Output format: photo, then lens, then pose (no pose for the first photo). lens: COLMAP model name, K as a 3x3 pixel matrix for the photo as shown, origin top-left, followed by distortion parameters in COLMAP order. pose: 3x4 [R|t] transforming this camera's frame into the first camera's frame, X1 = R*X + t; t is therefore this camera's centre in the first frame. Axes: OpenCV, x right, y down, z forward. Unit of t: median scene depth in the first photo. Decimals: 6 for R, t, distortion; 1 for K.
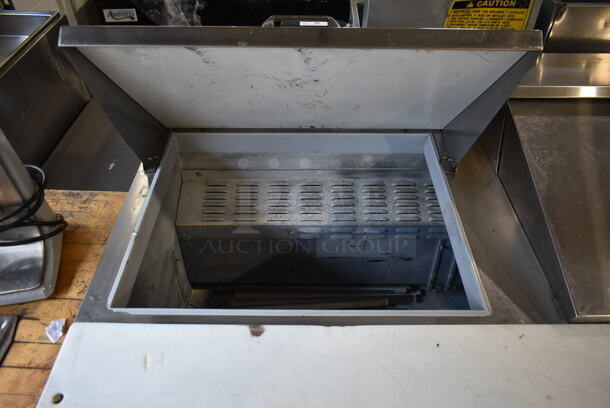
lens RADIAL K [[462.3, 0, 306.2], [0, 462.3, 203.4], [0, 0, 1]] dist [-0.011485, -0.000091]
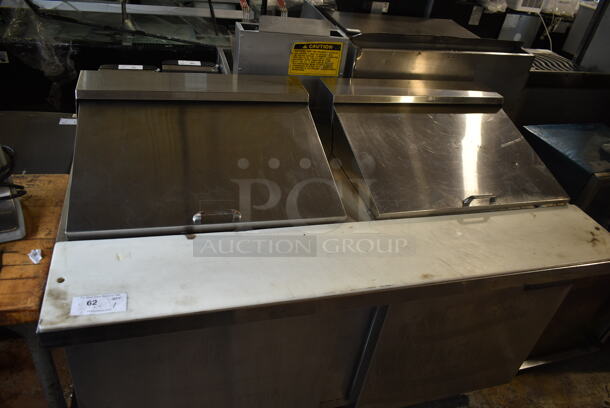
lens RADIAL K [[462.3, 0, 305.2], [0, 462.3, 202.8], [0, 0, 1]] dist [-0.011485, -0.000091]
pose [[0.952011, -0.059181, 0.300288, -0.172018], [0.095160, 0.989735, -0.106630, 0.314300], [-0.290895, 0.130088, 0.947870, -0.496193]]
